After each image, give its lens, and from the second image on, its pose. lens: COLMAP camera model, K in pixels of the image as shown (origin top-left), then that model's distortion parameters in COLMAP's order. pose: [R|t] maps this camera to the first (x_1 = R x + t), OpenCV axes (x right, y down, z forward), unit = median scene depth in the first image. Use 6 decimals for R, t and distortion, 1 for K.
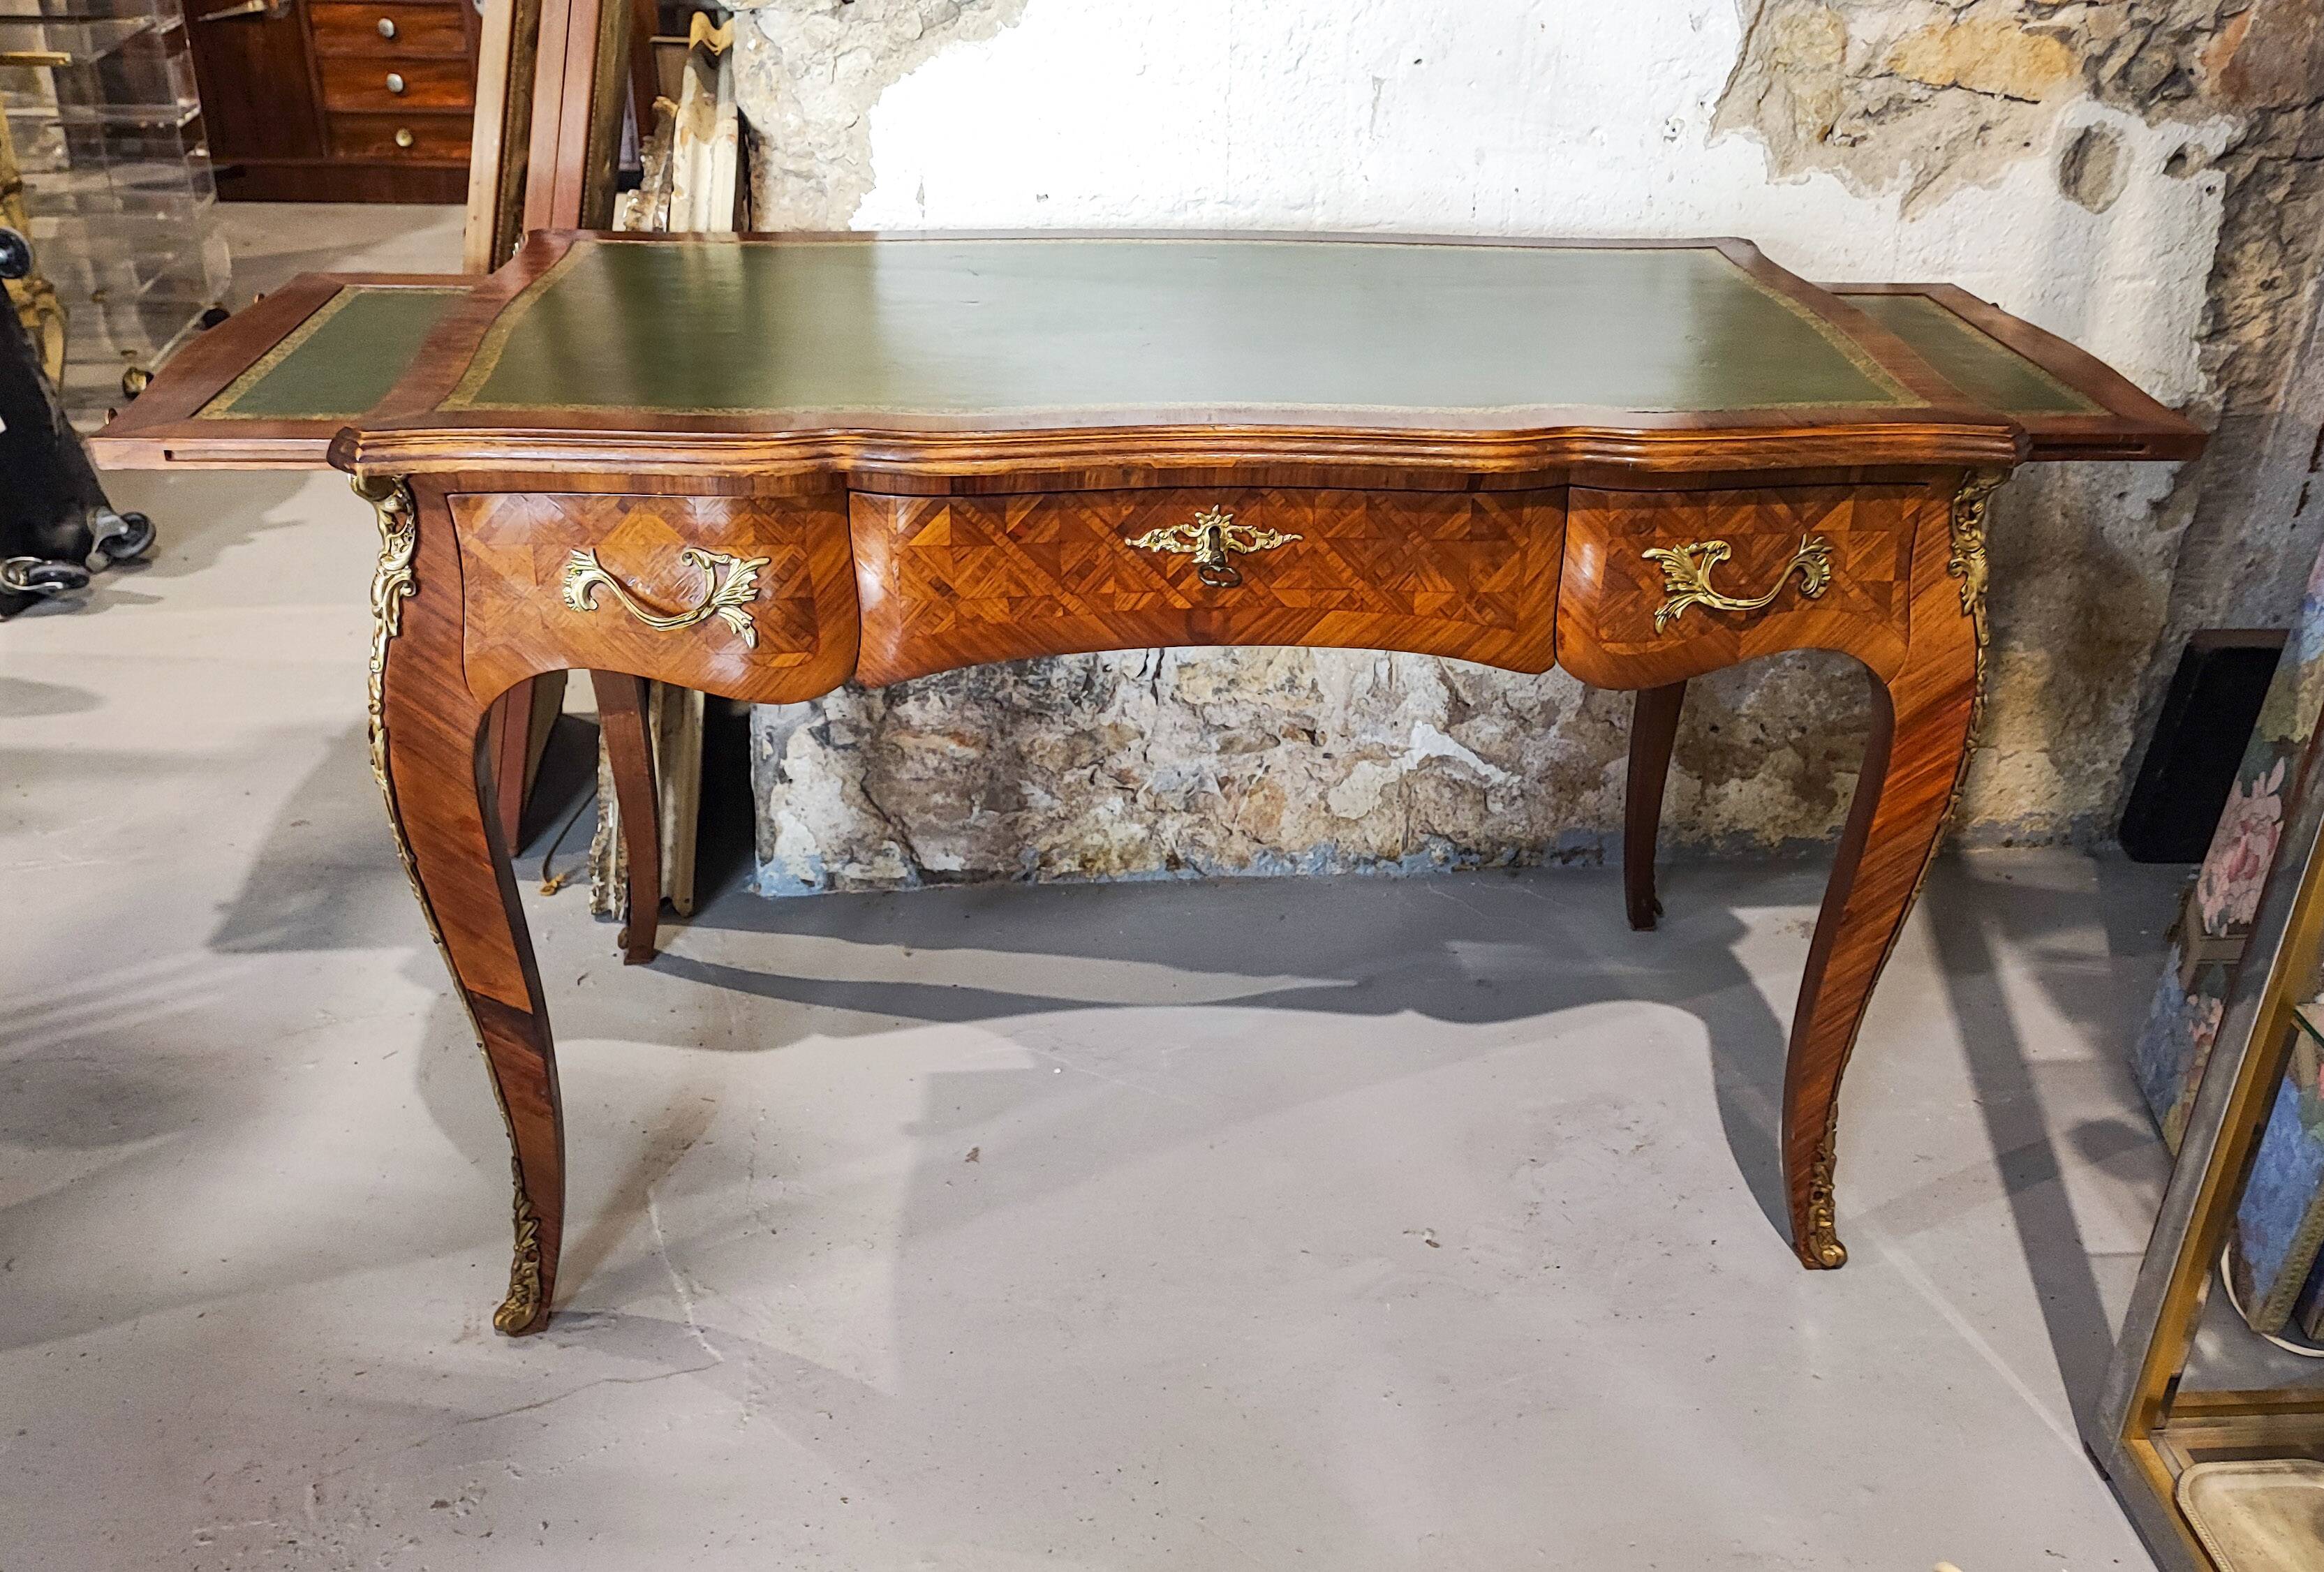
lens RADIAL K [[1754.5, 0, 1284.2], [0, 1754.5, 799.1], [0, 0, 1]] dist [0.029364, -0.013827]
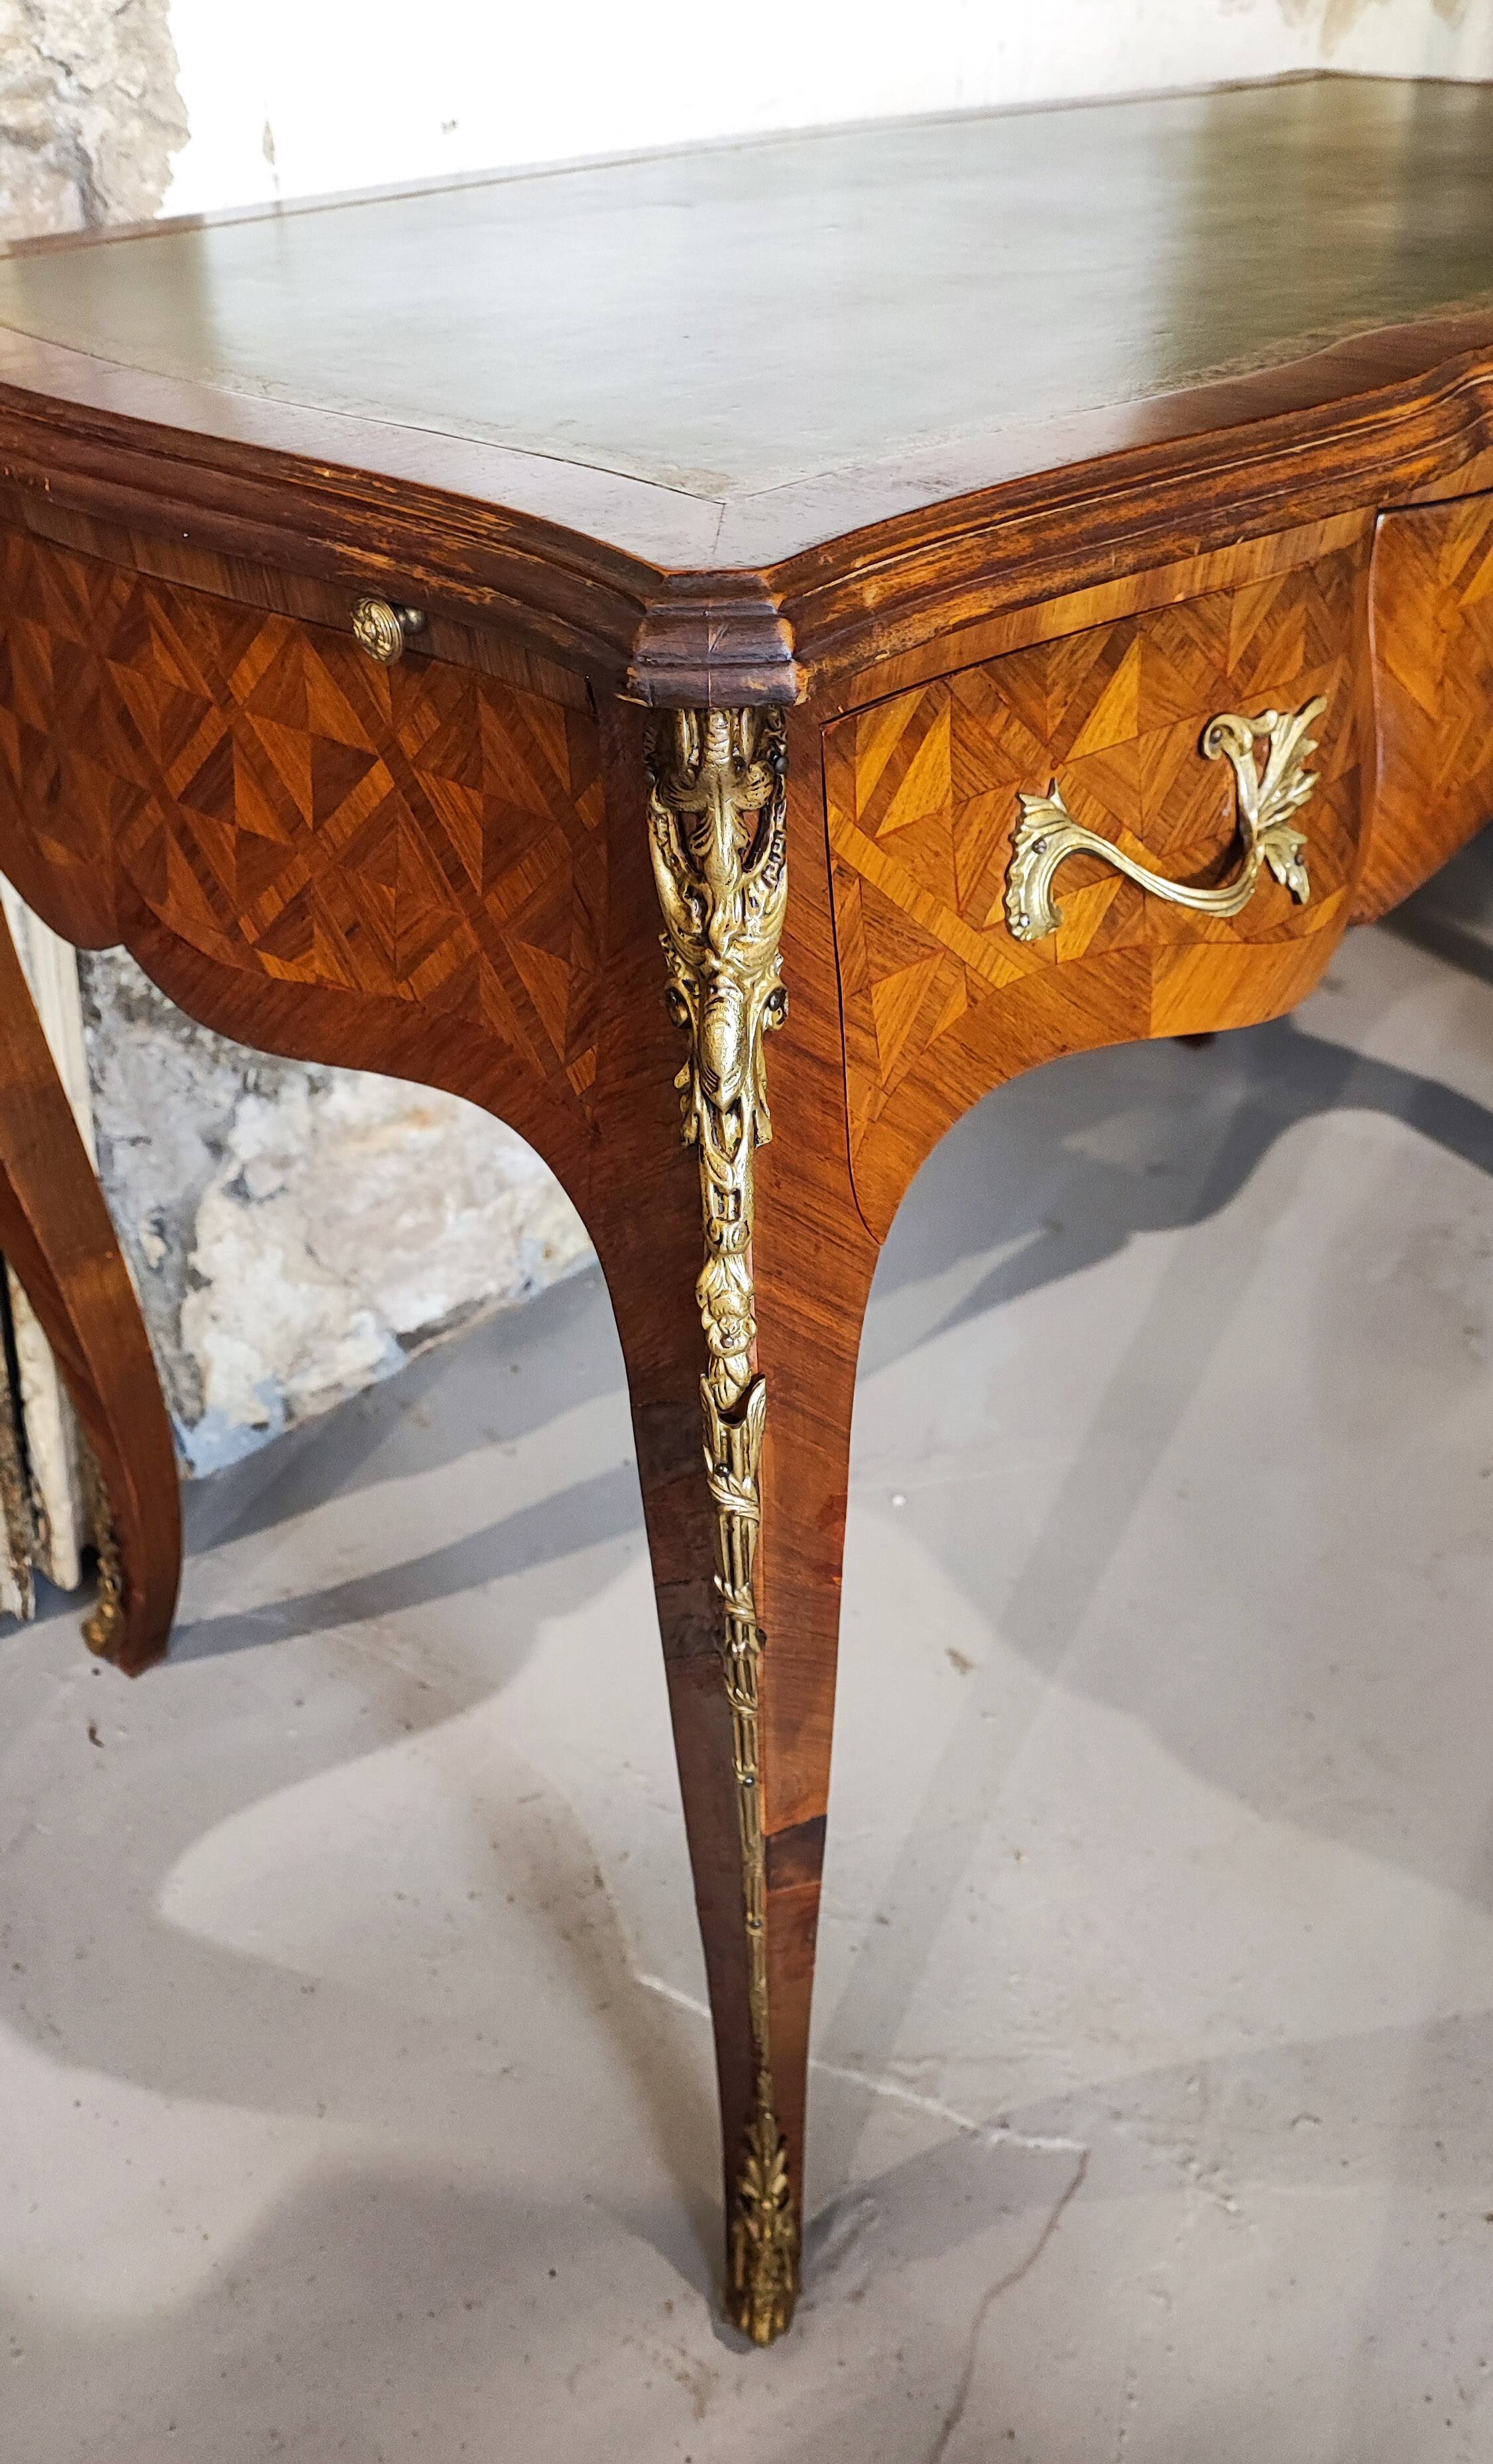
lens RADIAL K [[1780.0, 0, 718.5], [0, 1780.0, 1289.3], [0, 0, 1]] dist [0.019893, -0.018814]
pose [[0.818067, -0.395026, 0.417996, -0.433905], [0.328064, 0.917470, 0.224993, -0.096988], [-0.472377, -0.046930, 0.880146, 0.419862]]
